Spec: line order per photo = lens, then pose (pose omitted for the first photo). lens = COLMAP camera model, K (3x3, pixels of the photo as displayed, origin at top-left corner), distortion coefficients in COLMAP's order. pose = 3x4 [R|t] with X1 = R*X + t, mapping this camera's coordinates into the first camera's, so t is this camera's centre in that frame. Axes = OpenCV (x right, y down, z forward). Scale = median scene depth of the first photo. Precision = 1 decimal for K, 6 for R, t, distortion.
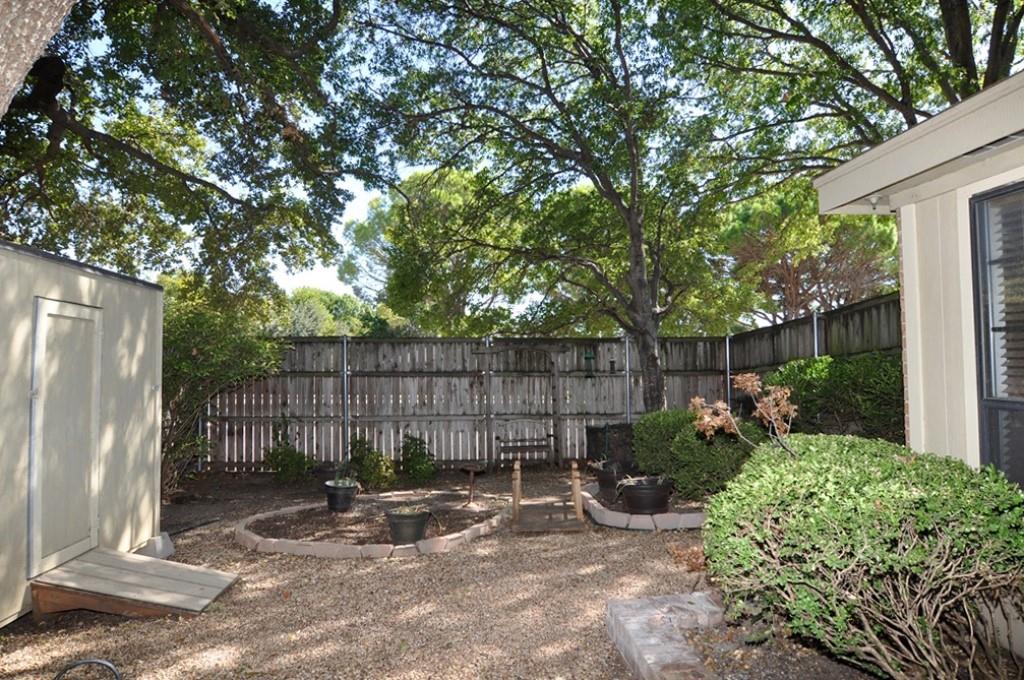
lens RADIAL K [[580.6, 0, 515.4], [0, 580.6, 341.5], [0, 0, 1]] dist [-0.015481, -0.001931]
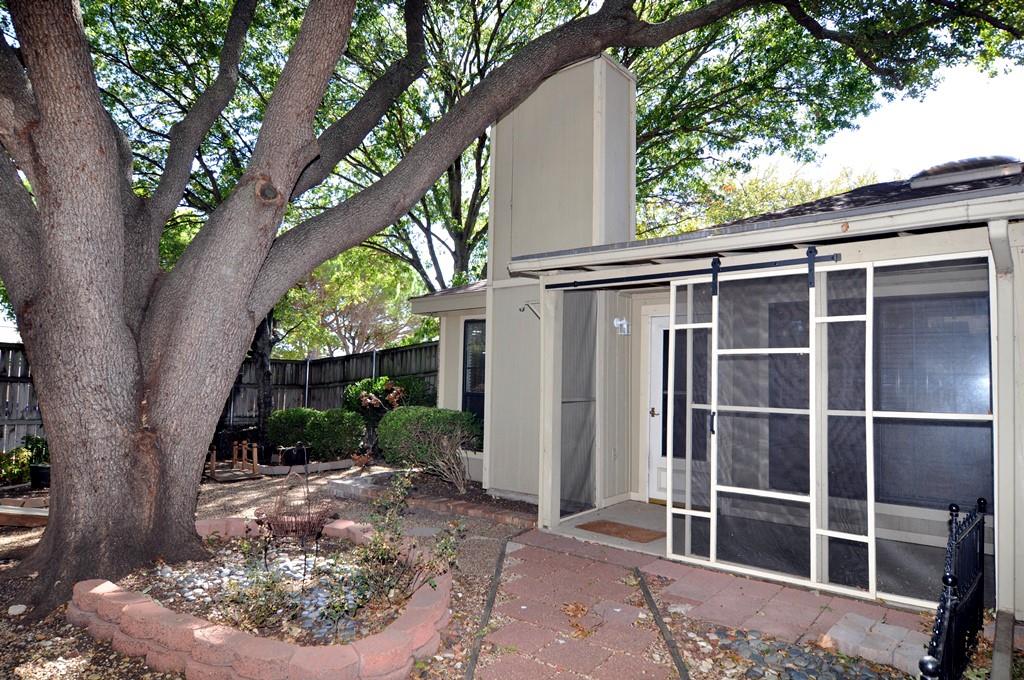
lens RADIAL K [[629.2, 0, 512.0], [0, 629.2, 340.0], [0, 0, 1]] dist [0.000010, -0.000004]
pose [[0.701245, 0.082255, 0.708159, -0.446370], [-0.055111, 0.996604, -0.061186, 0.007923], [-0.710787, 0.003879, 0.703397, -0.494428]]
